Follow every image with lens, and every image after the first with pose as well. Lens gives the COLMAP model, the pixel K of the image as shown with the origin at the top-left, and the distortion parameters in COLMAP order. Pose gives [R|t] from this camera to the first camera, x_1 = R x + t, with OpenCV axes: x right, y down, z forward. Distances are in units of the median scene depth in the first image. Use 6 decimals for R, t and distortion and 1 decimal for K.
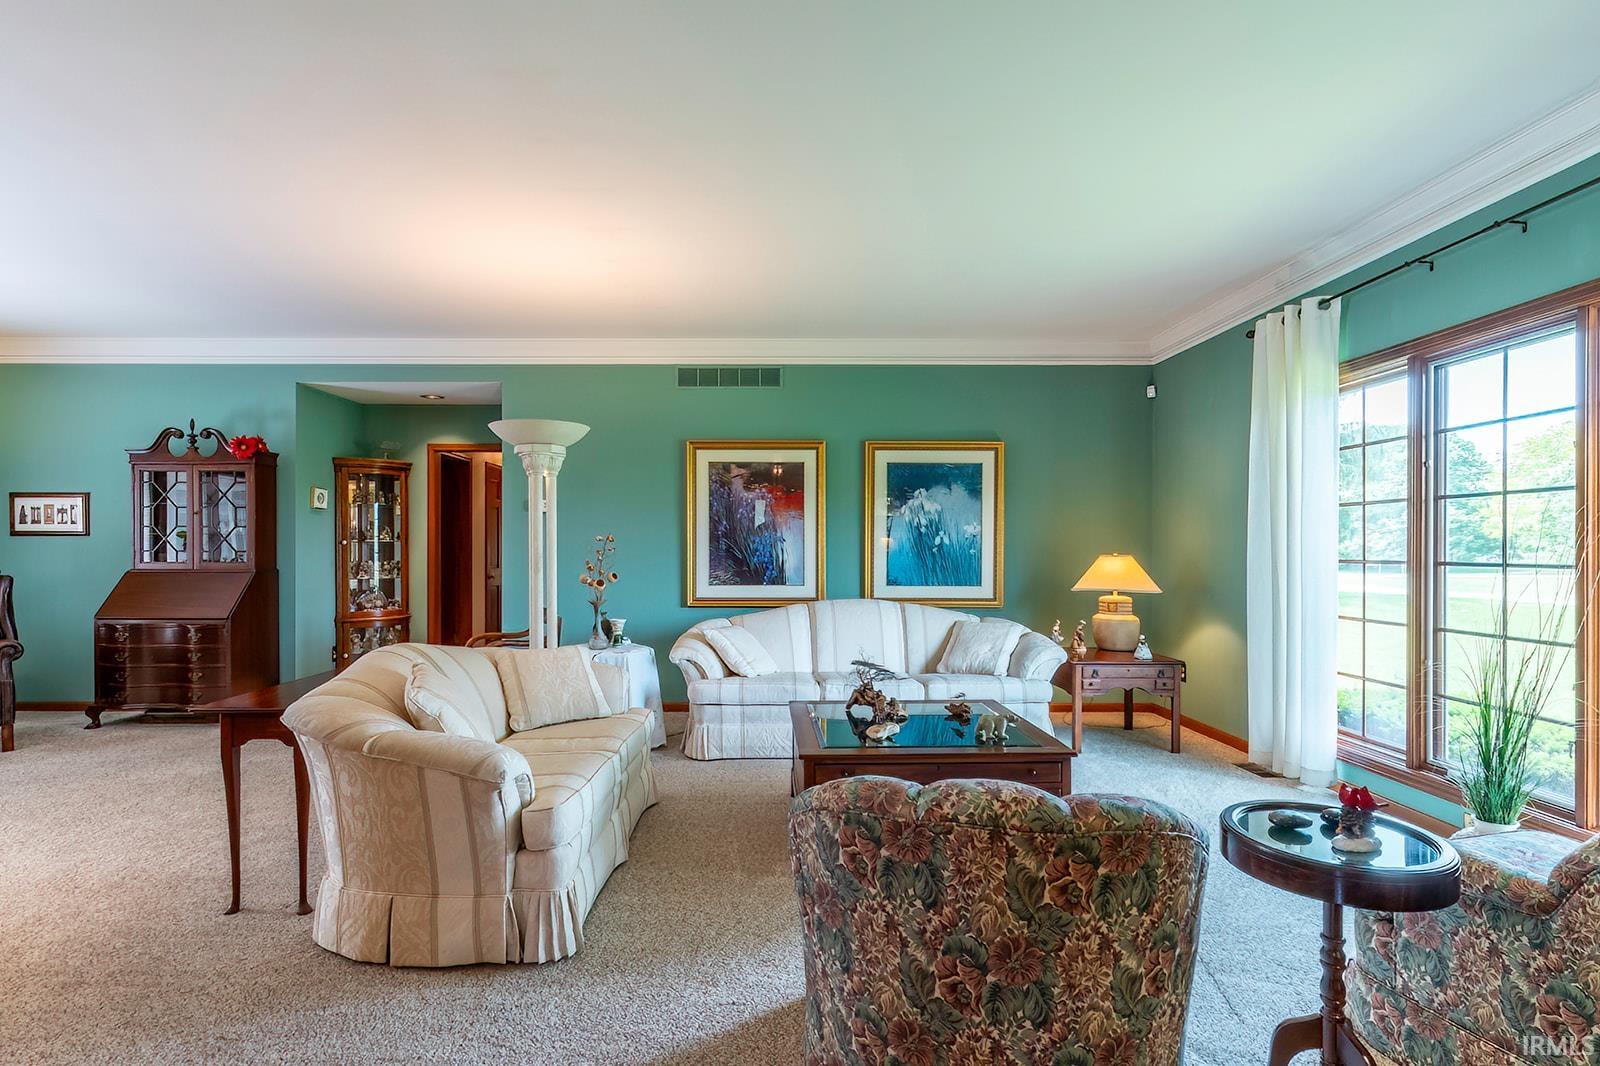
lens RADIAL K [[776.5, 0, 795.9], [0, 776.5, 547.7], [0, 0, 1]] dist [0.001347, -0.000026]
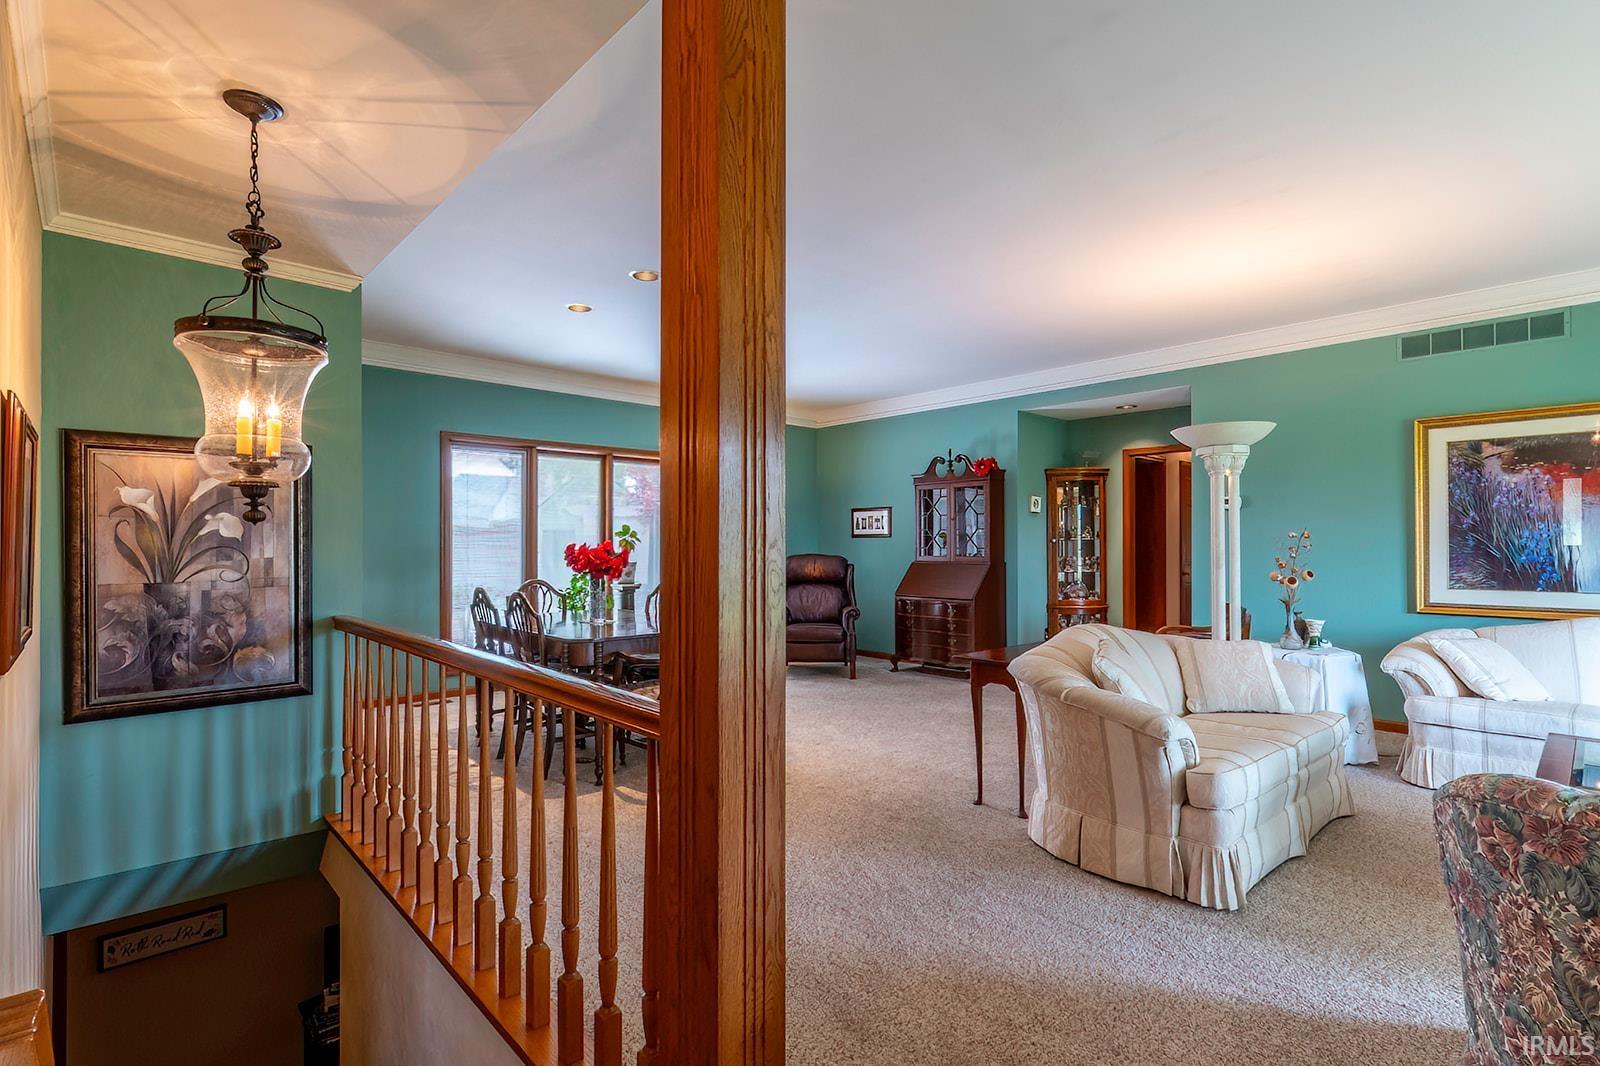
lens RADIAL K [[776.5, 0, 795.9], [0, 776.5, 547.7], [0, 0, 1]] dist [0.001347, -0.000026]
pose [[0.658771, 0.000436, -0.752343, 0.069152], [0.002316, 0.999994, 0.002607, 0.000147], [0.752340, -0.003460, 0.658766, -0.103080]]
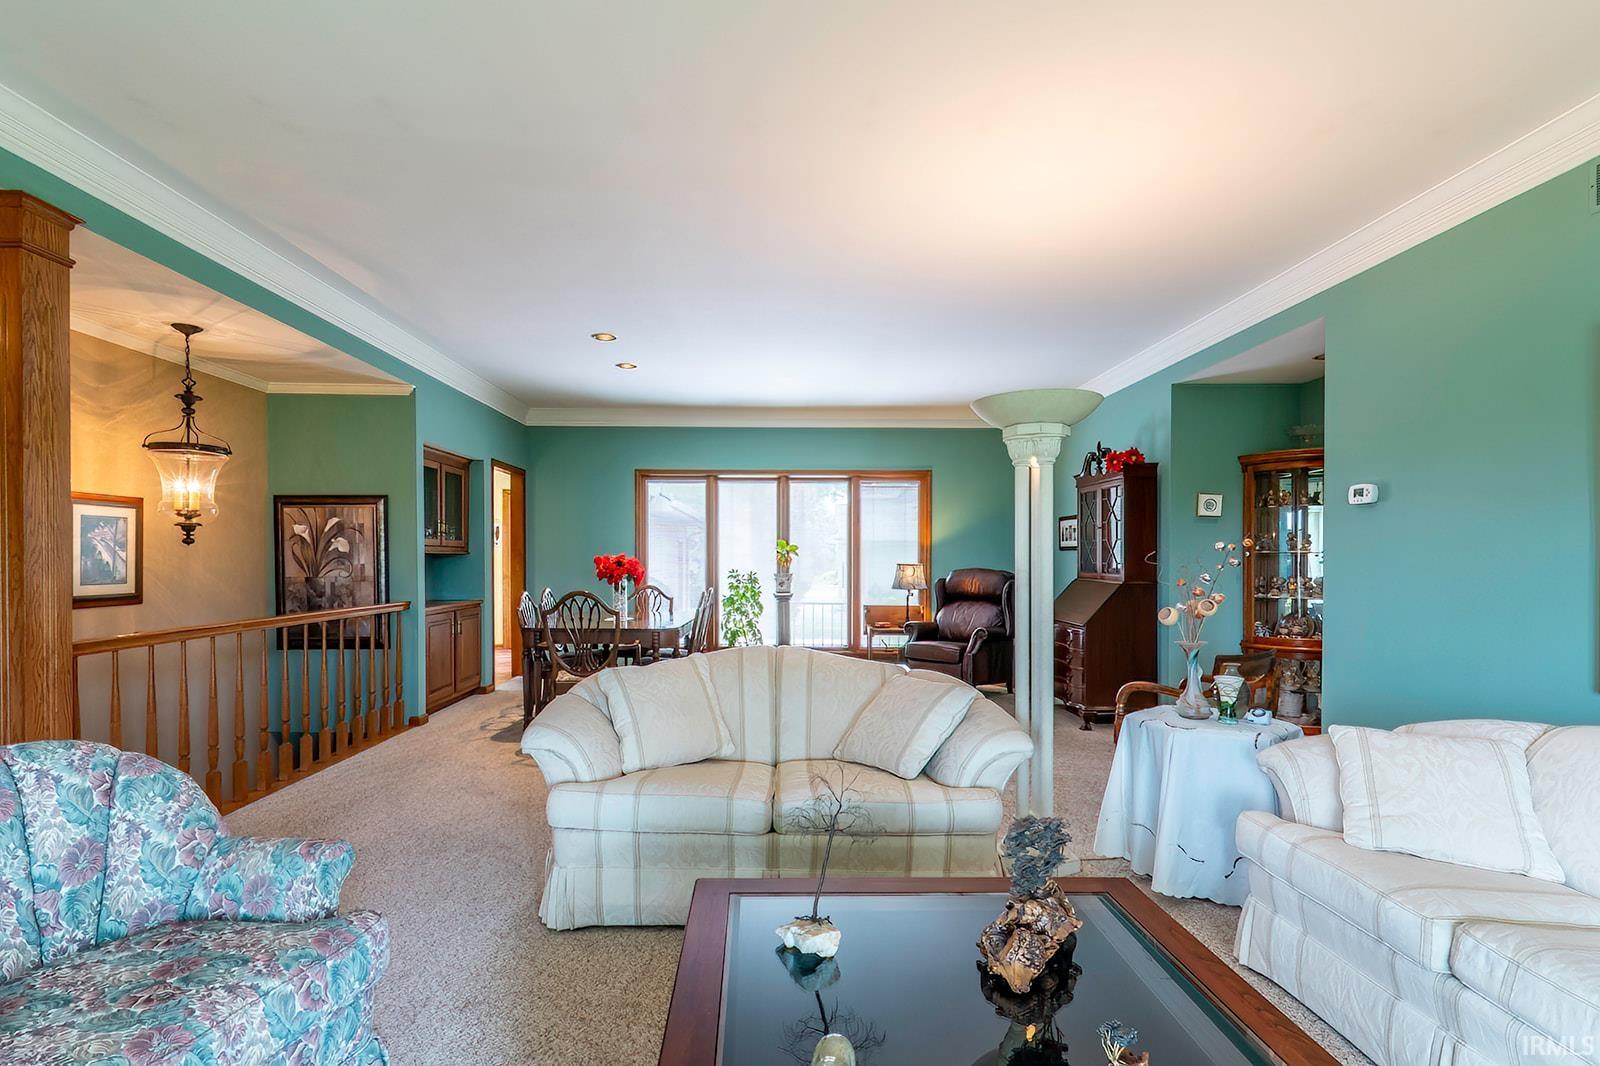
lens RADIAL K [[769.2, 0, 756.6], [0, 769.2, 565.7], [0, 0, 1]] dist [0.000980, 0.000101]
pose [[-0.022973, 0.009153, -0.999694, 0.422772], [-0.003021, 0.999953, 0.009225, -0.000083], [0.999732, 0.003232, -0.022945, 0.727873]]
